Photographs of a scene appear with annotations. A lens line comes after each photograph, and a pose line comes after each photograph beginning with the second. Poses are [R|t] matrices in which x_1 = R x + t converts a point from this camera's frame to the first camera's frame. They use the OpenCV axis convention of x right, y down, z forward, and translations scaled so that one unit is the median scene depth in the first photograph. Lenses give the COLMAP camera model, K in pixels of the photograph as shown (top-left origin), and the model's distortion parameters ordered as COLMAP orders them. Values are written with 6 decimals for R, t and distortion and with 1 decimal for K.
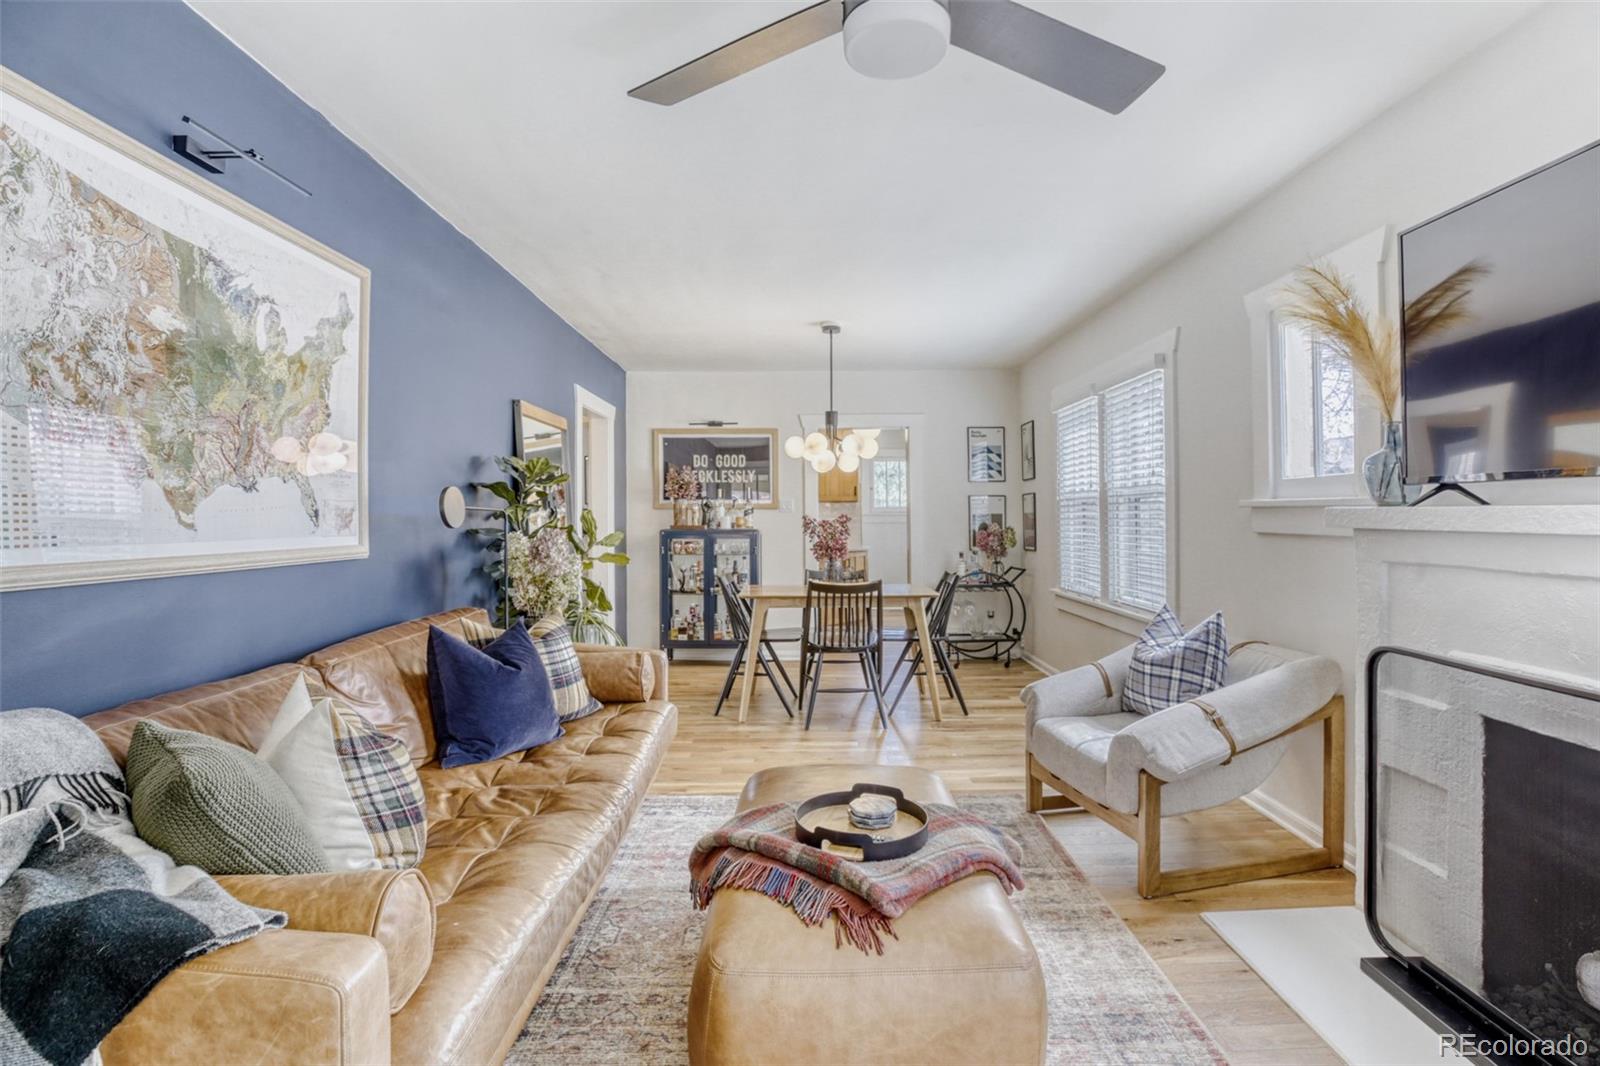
lens RADIAL K [[759.0, 0, 805.3], [0, 759.0, 511.1], [0, 0, 1]] dist [-0.039937, 0.001073]
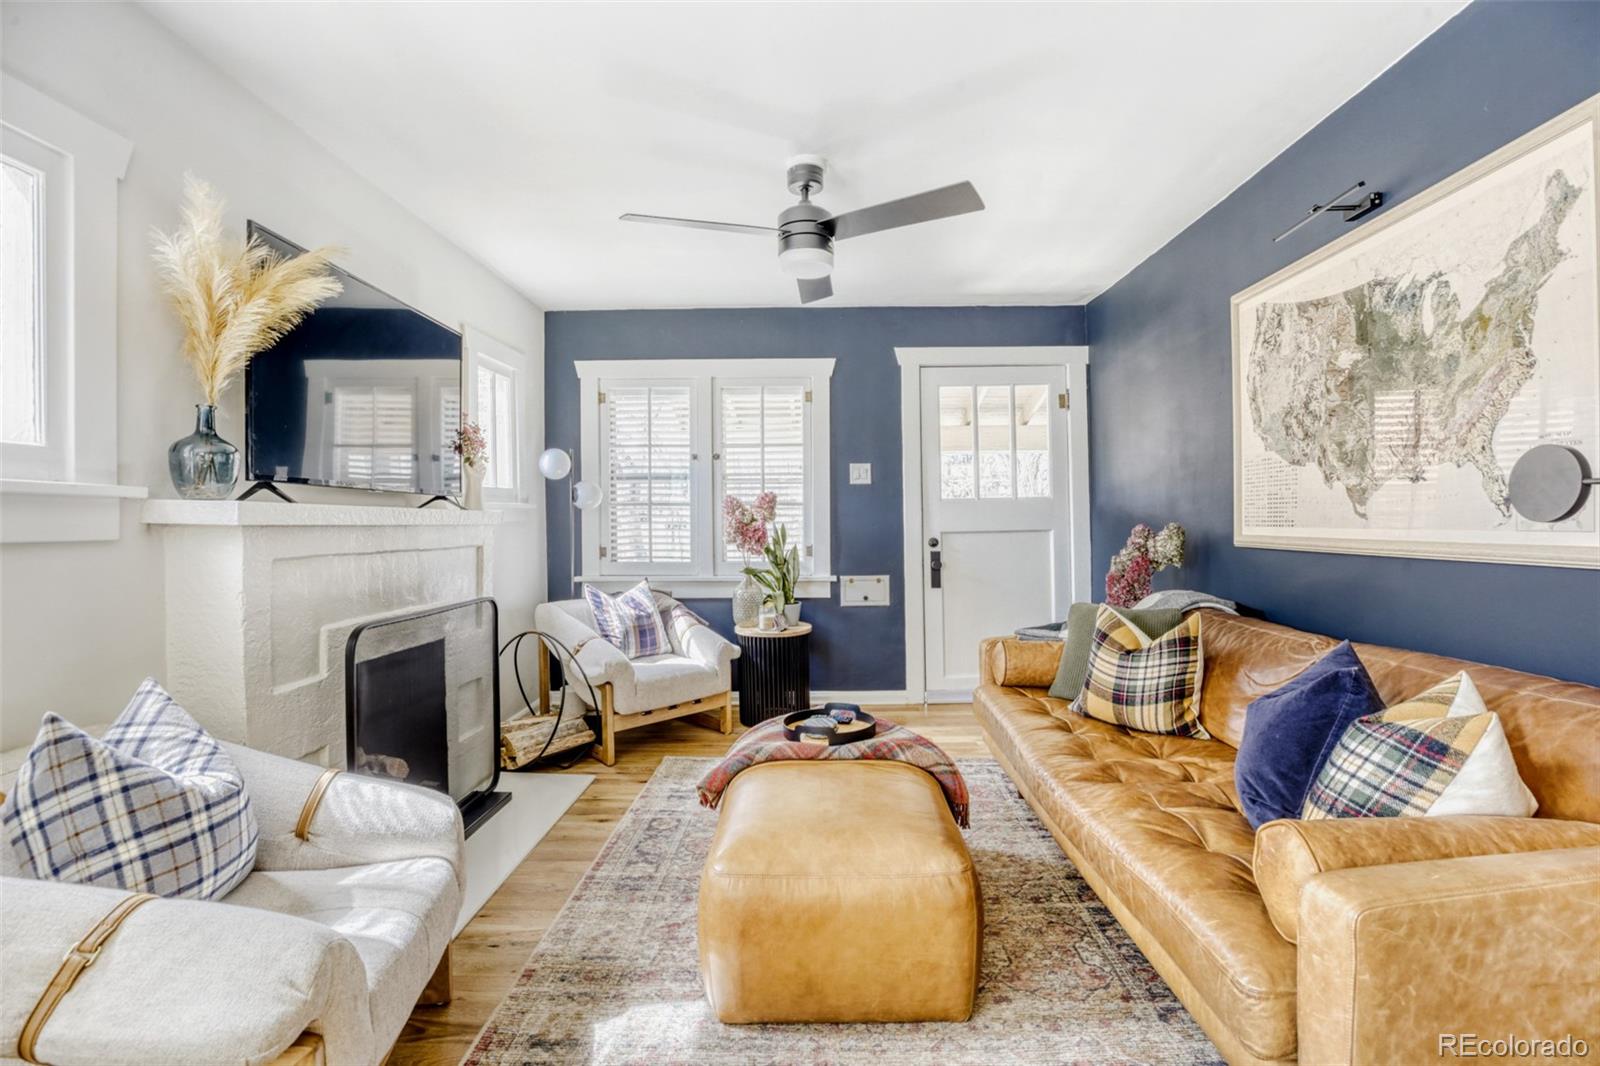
lens RADIAL K [[744.8, 0, 814.3], [0, 744.8, 531.7], [0, 0, 1]] dist [-0.047815, 0.014240]
pose [[-0.999927, 0.012066, 0.000104, 0.040921], [0.012066, 0.999908, 0.006164, 0.014325], [-0.000029, 0.006165, -0.999981, 1.109441]]
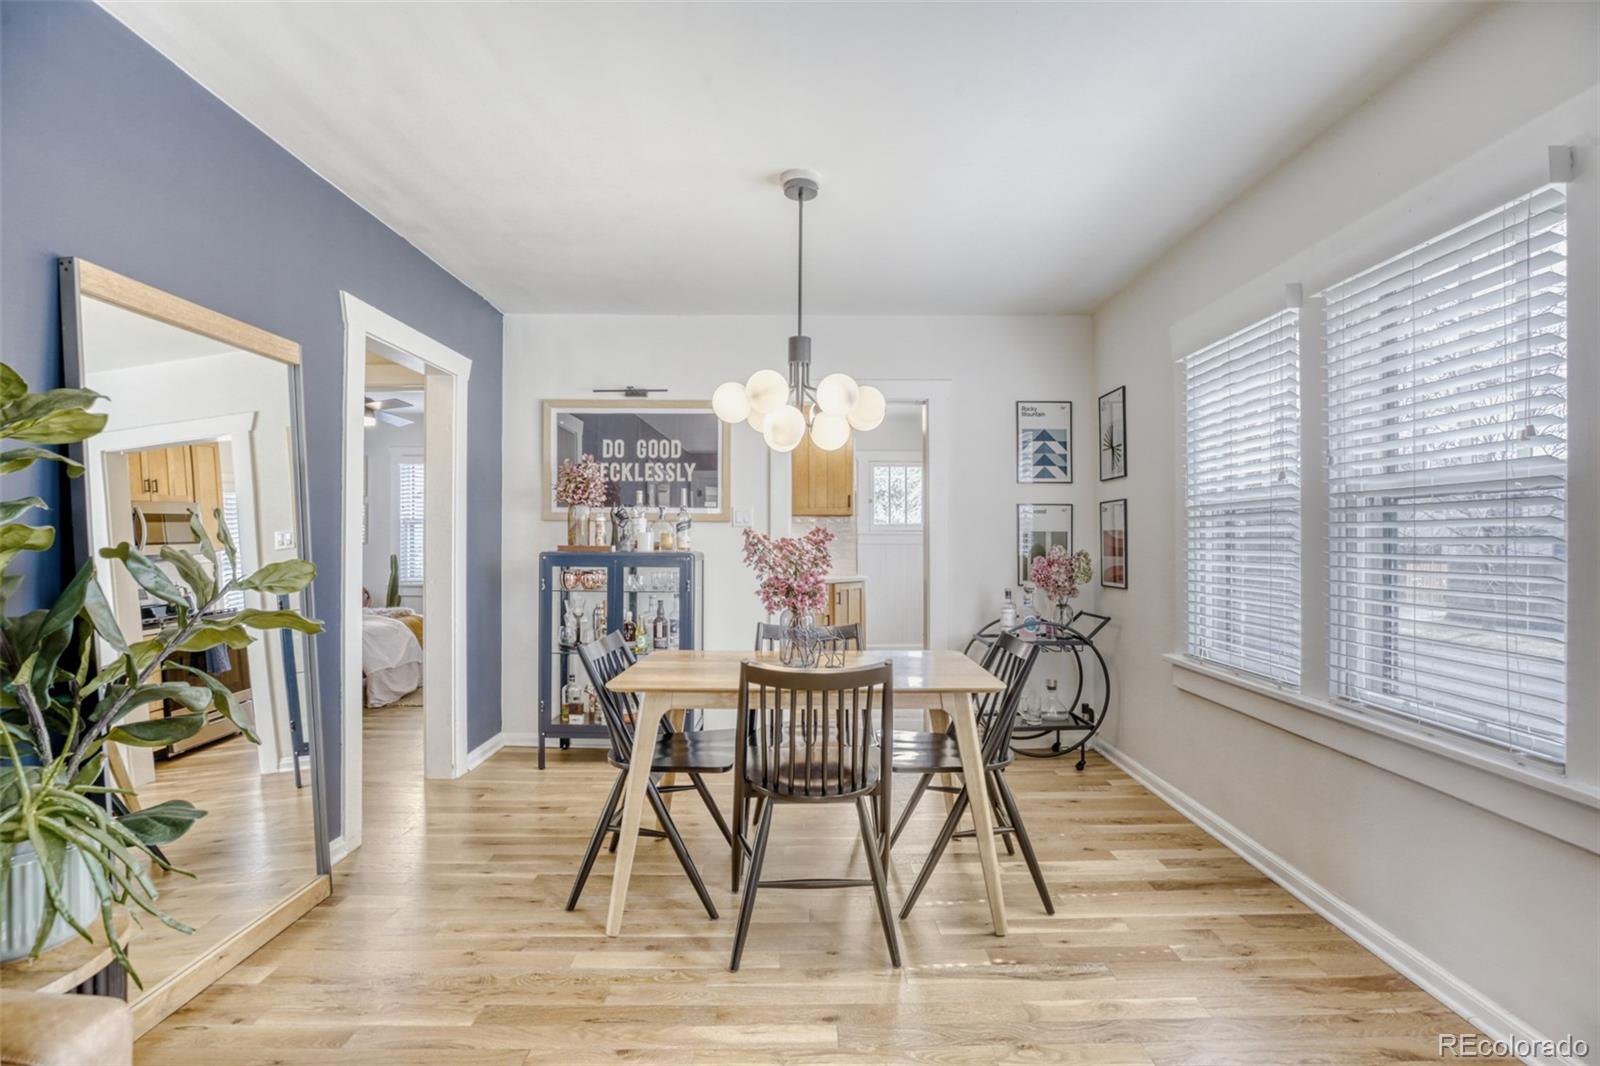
lens RADIAL K [[744.8, 0, 814.3], [0, 744.8, 531.7], [0, 0, 1]] dist [-0.047815, 0.014240]
pose [[0.999905, 0.007000, 0.011854, 0.052182], [-0.006980, 0.999974, -0.001780, 0.010946], [-0.011866, 0.001697, 0.999928, 0.613126]]
